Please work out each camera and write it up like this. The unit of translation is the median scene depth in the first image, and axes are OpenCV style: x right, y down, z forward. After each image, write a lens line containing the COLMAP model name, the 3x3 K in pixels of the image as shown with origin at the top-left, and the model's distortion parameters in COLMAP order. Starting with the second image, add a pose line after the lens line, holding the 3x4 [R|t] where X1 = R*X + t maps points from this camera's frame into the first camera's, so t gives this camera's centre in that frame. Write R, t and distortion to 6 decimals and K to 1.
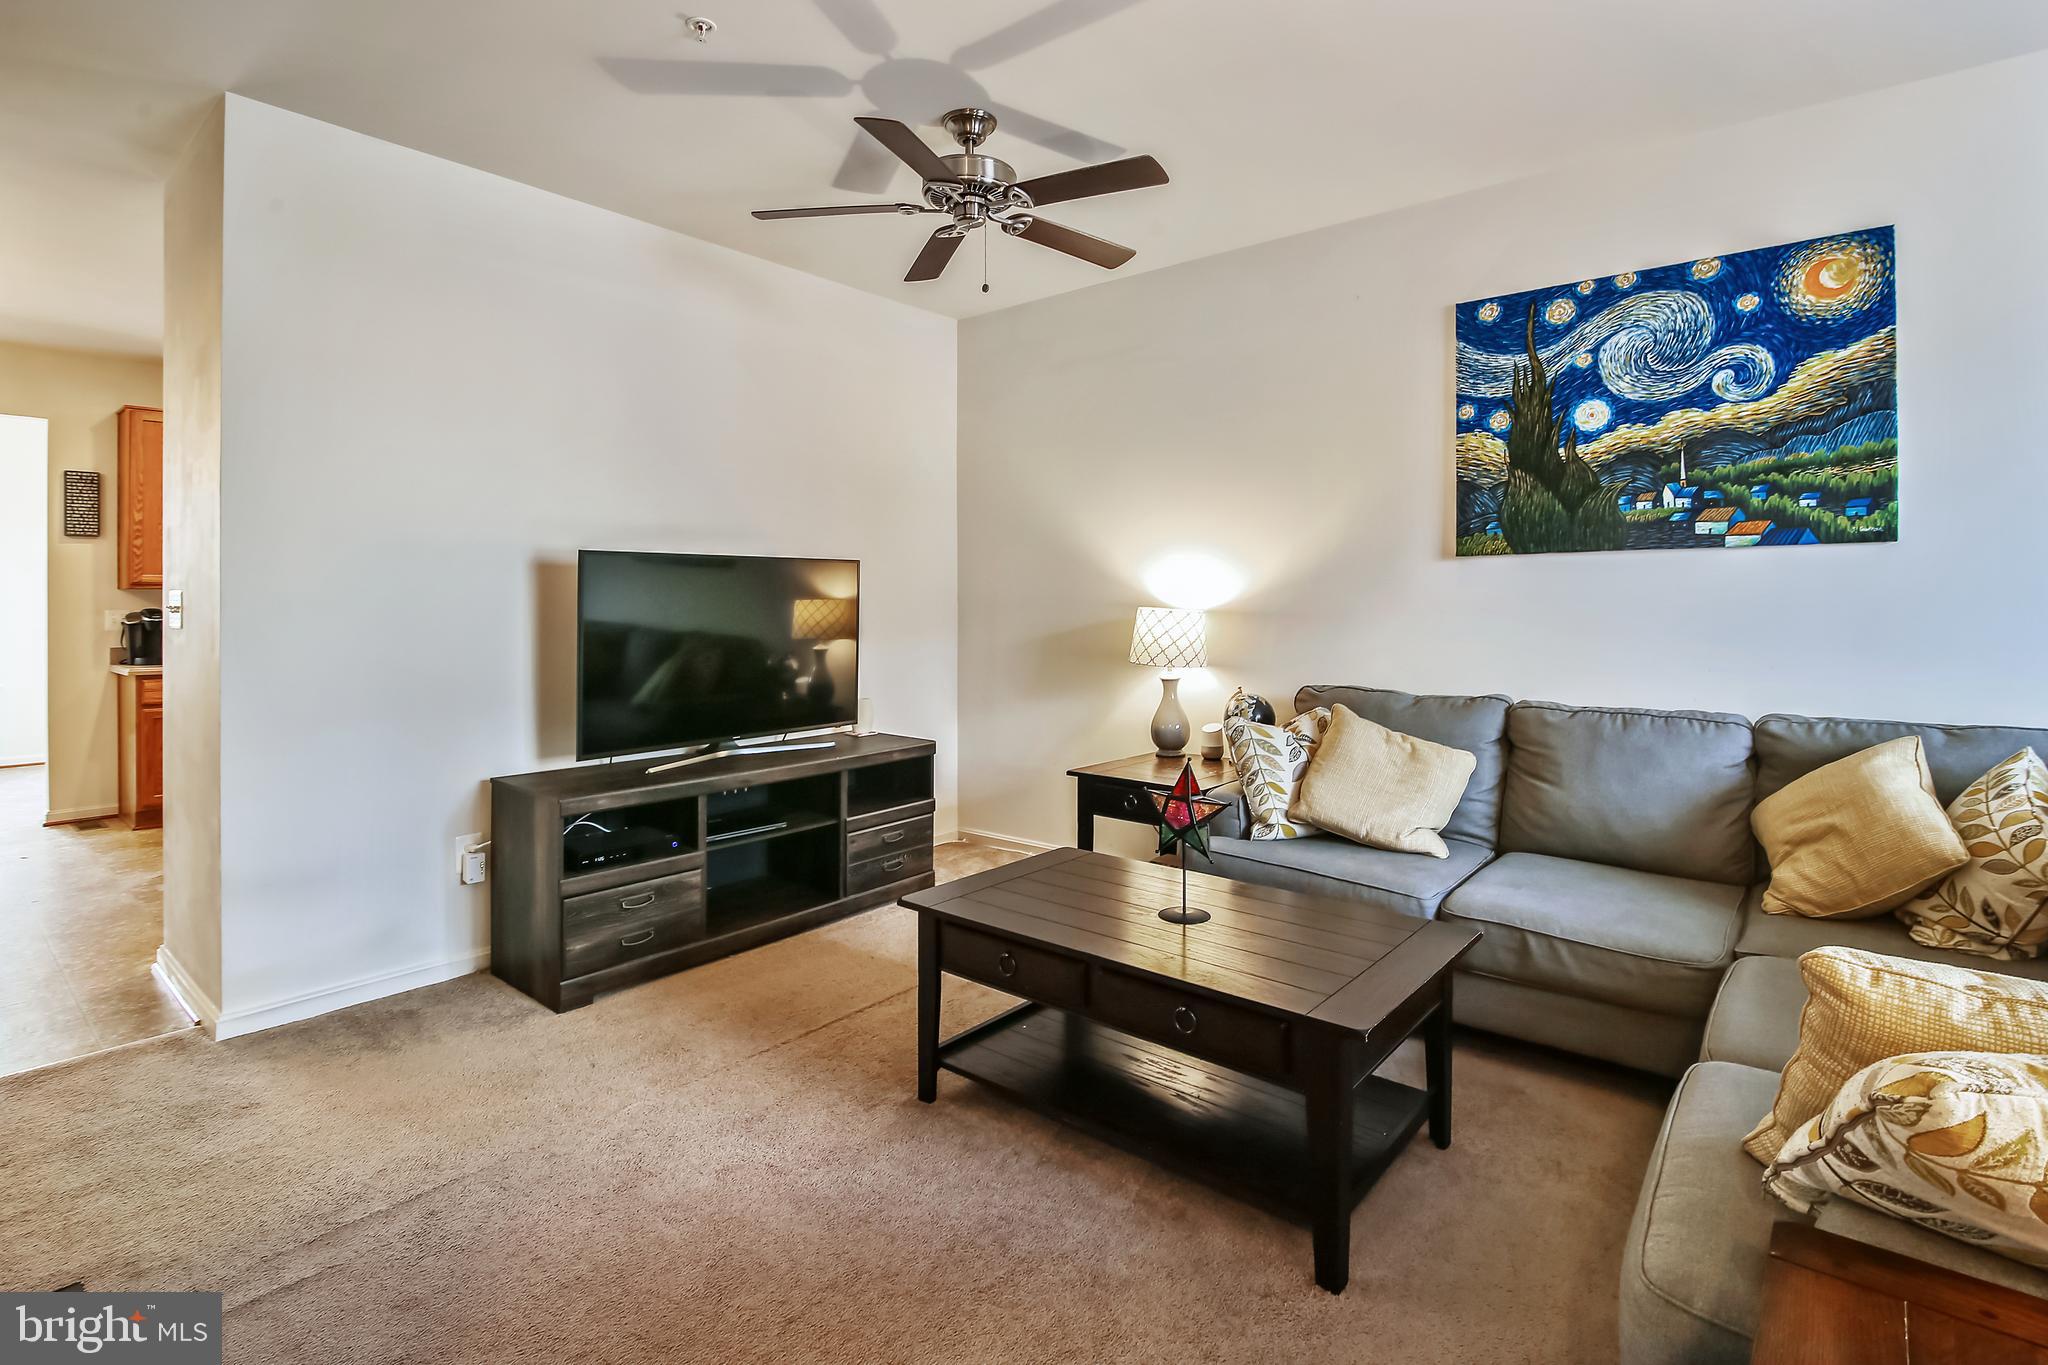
lens RADIAL K [[999.0, 0, 1007.1], [0, 999.0, 595.7], [0, 0, 1]] dist [-0.005292, -0.001810]
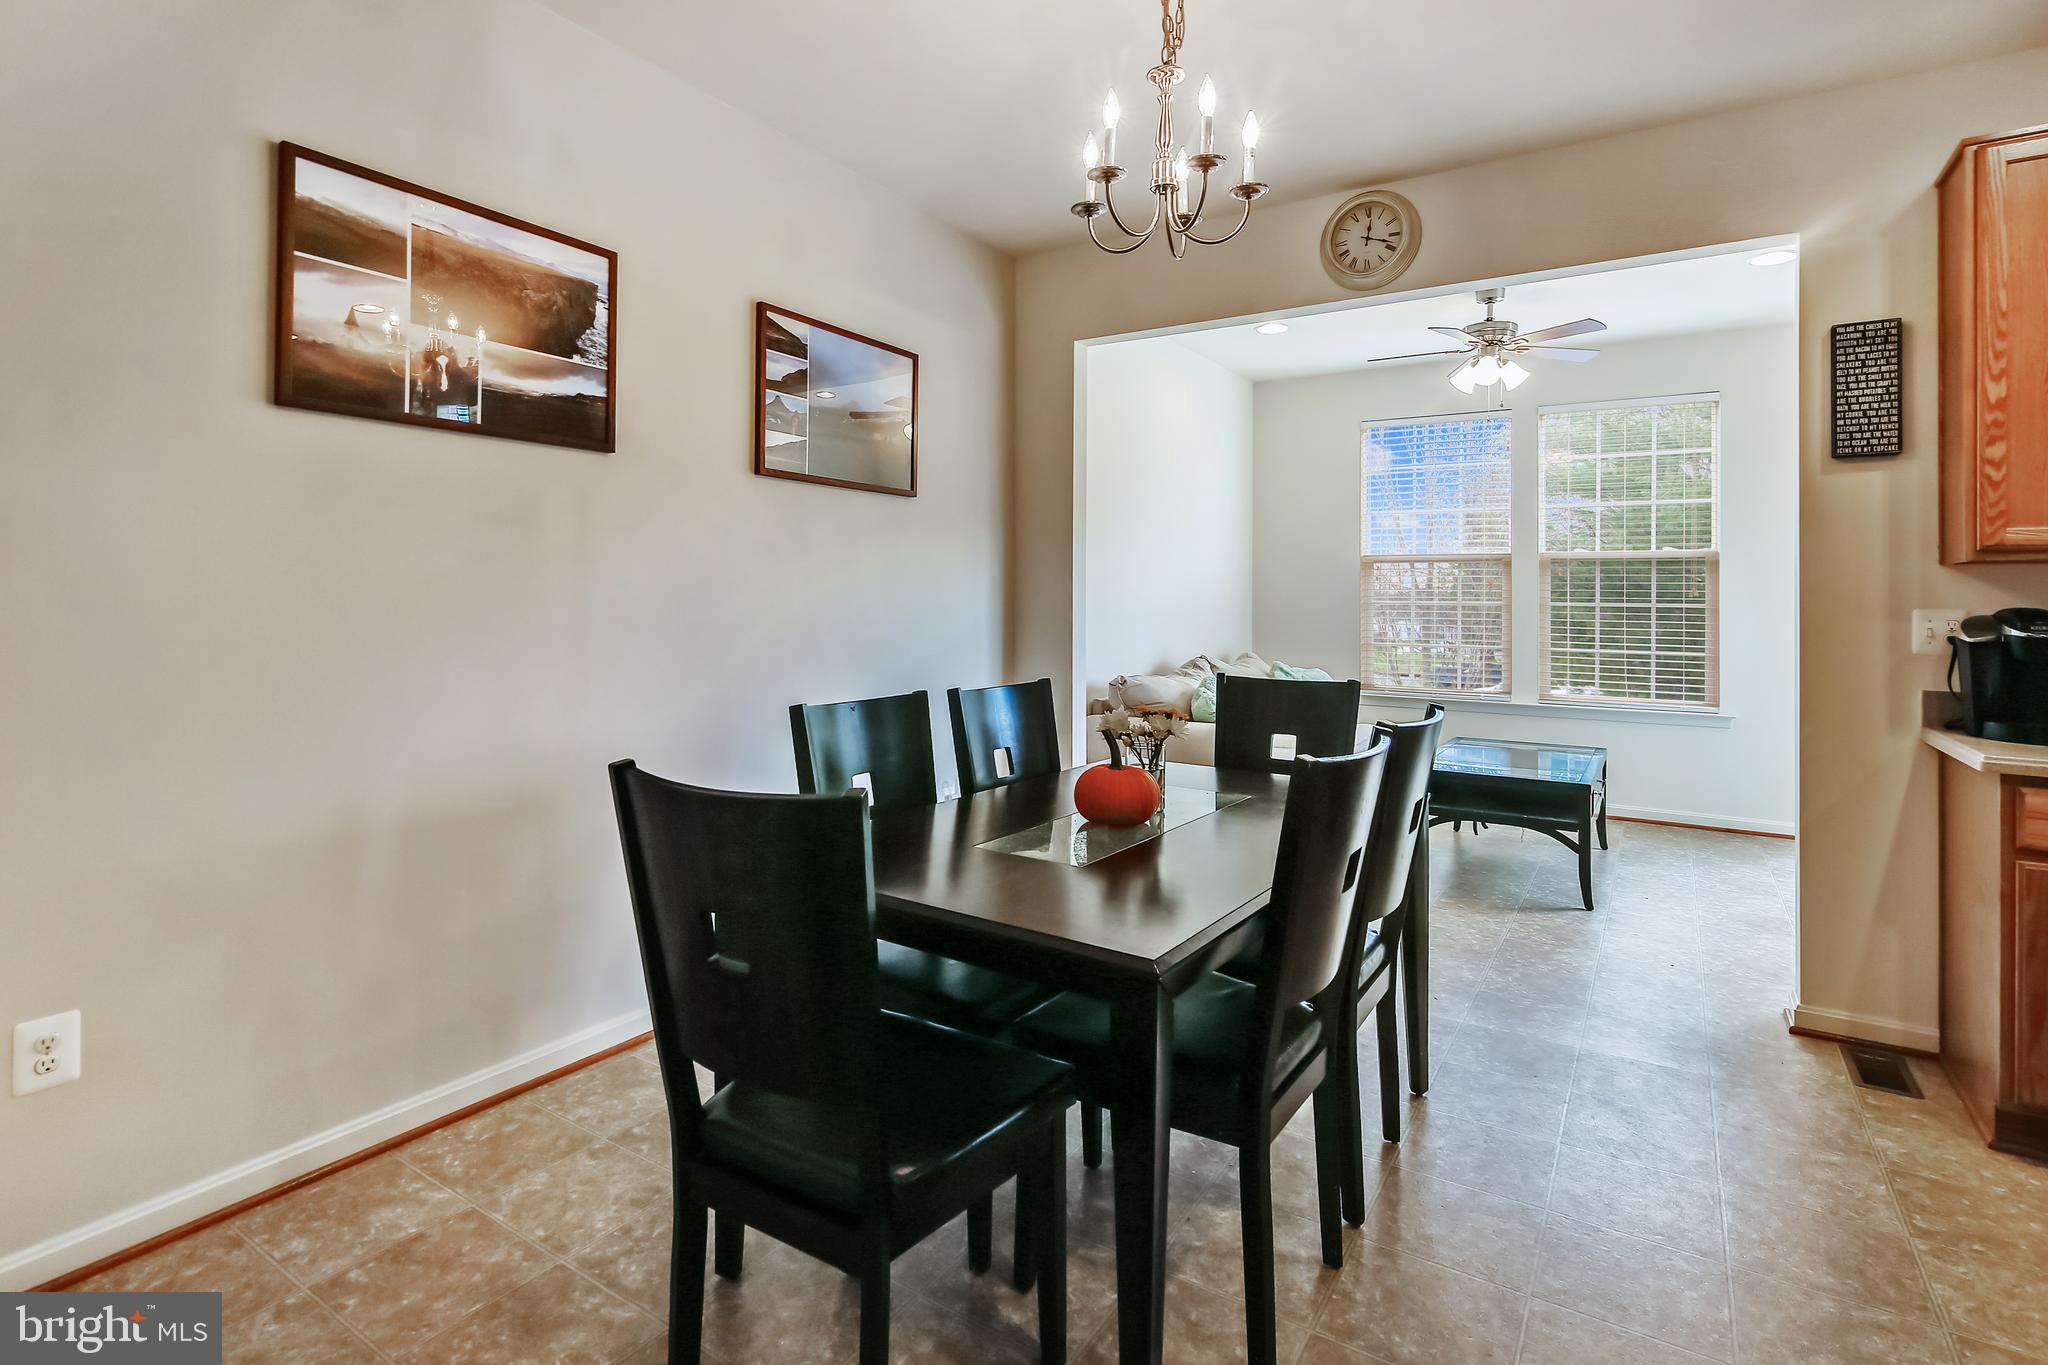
lens RADIAL K [[999.0, 0, 1007.1], [0, 999.0, 595.7], [0, 0, 1]] dist [-0.005292, -0.001810]
pose [[0.130158, 0.000674, -0.991493, -0.325859], [-0.000151, 1.000000, 0.000660, 0.004931], [0.991493, 0.000063, 0.130158, 0.336570]]
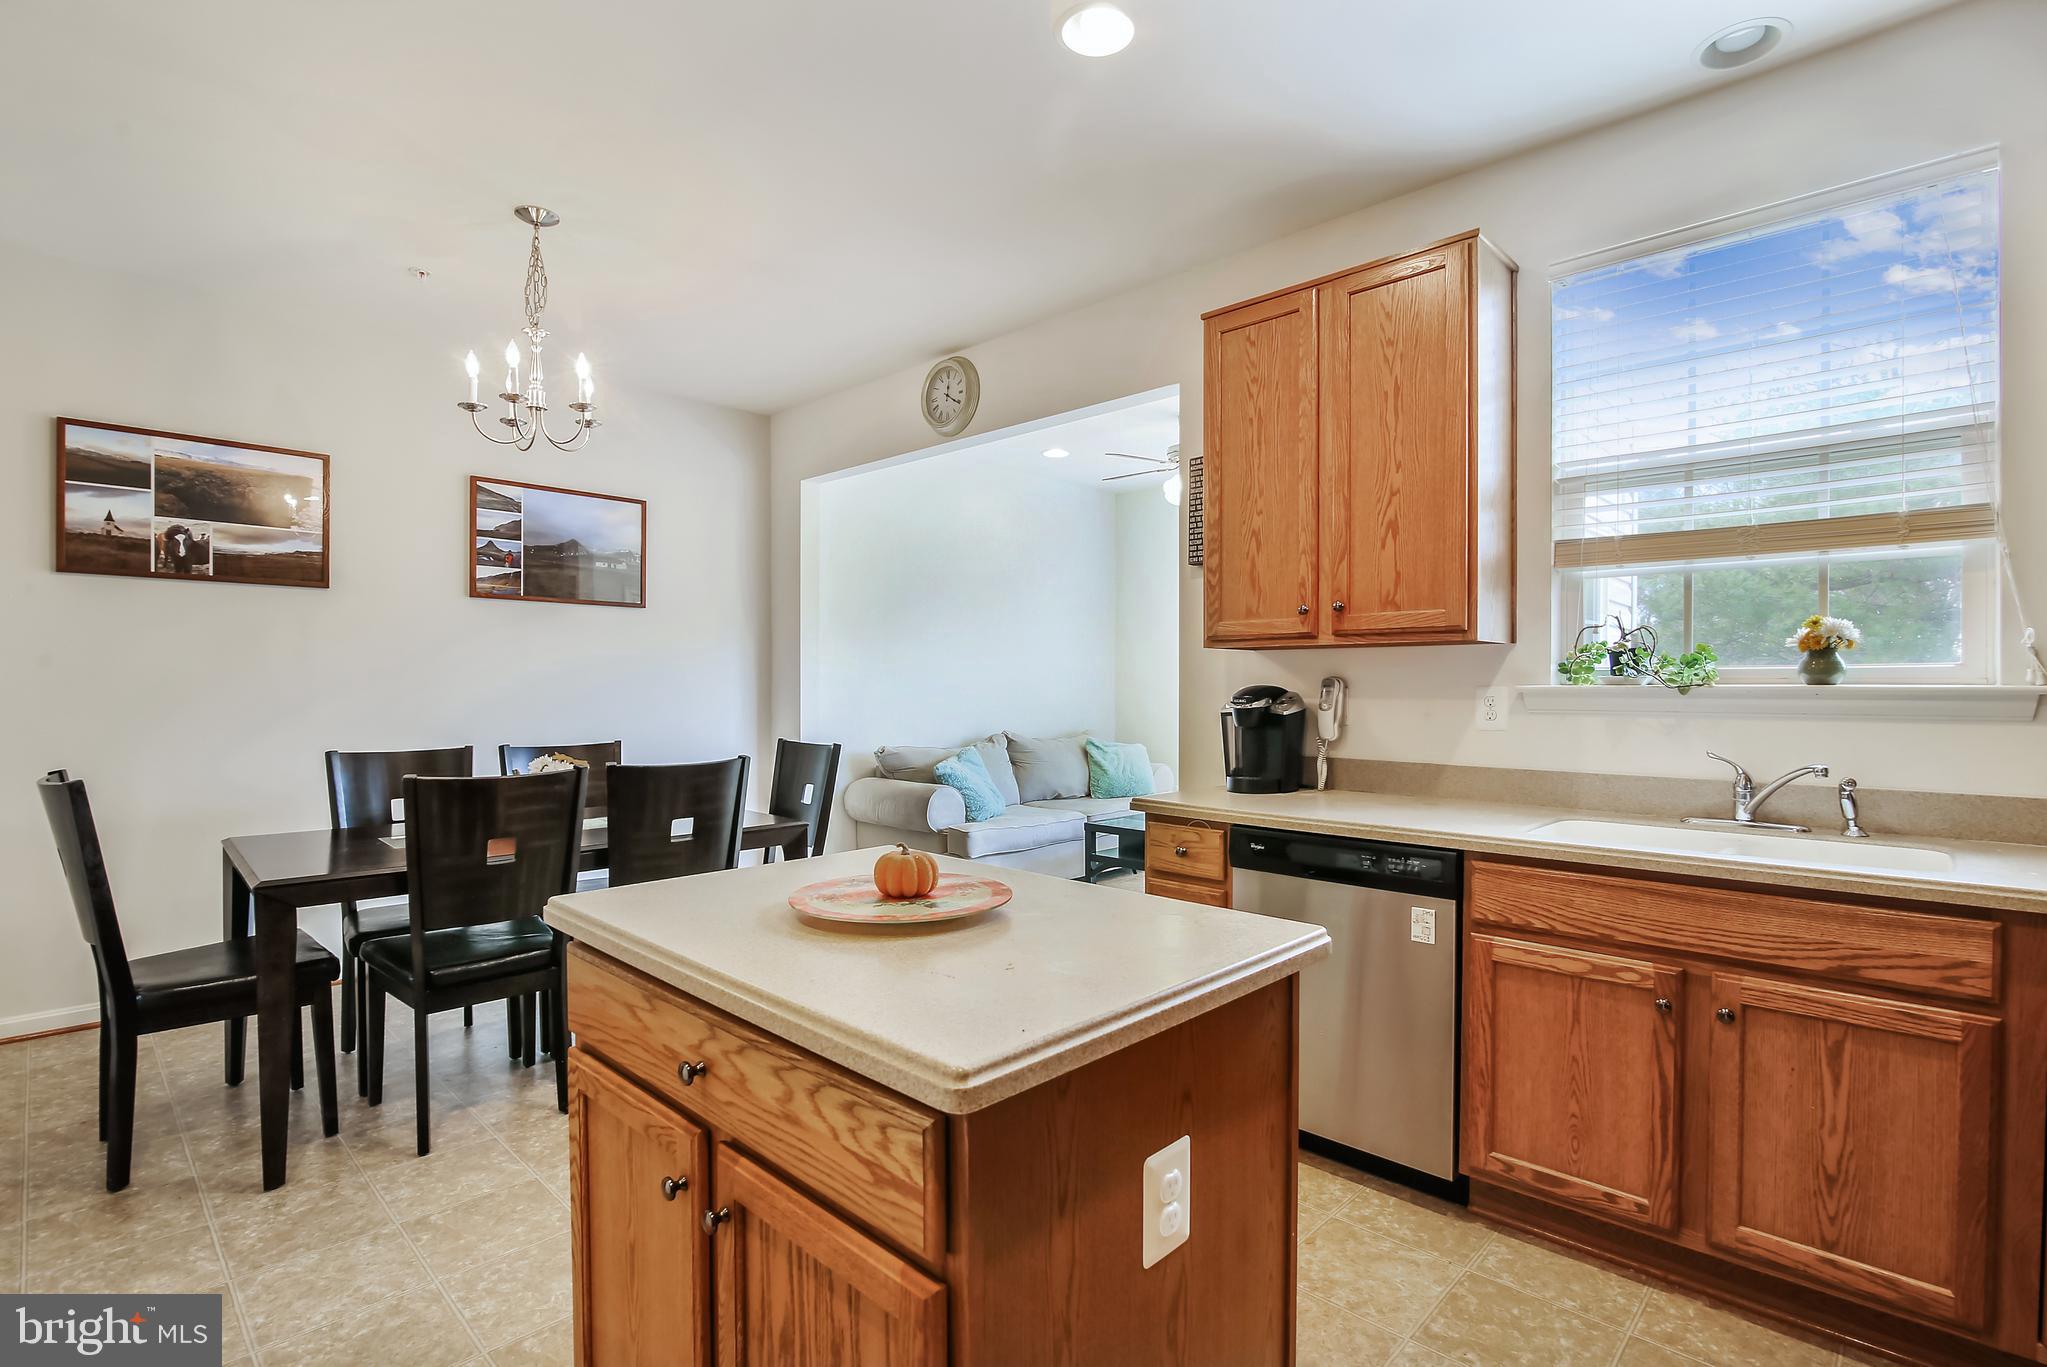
lens RADIAL K [[971.0, 0, 1024.0], [0, 971.0, 687.8], [0, 0, 1]] dist [-0.000390, -0.000001]
pose [[-0.055915, 0.002925, -0.998431, -0.219501], [0.006700, 0.999974, 0.002554, 0.007944], [0.998413, -0.006547, -0.055934, 0.593116]]
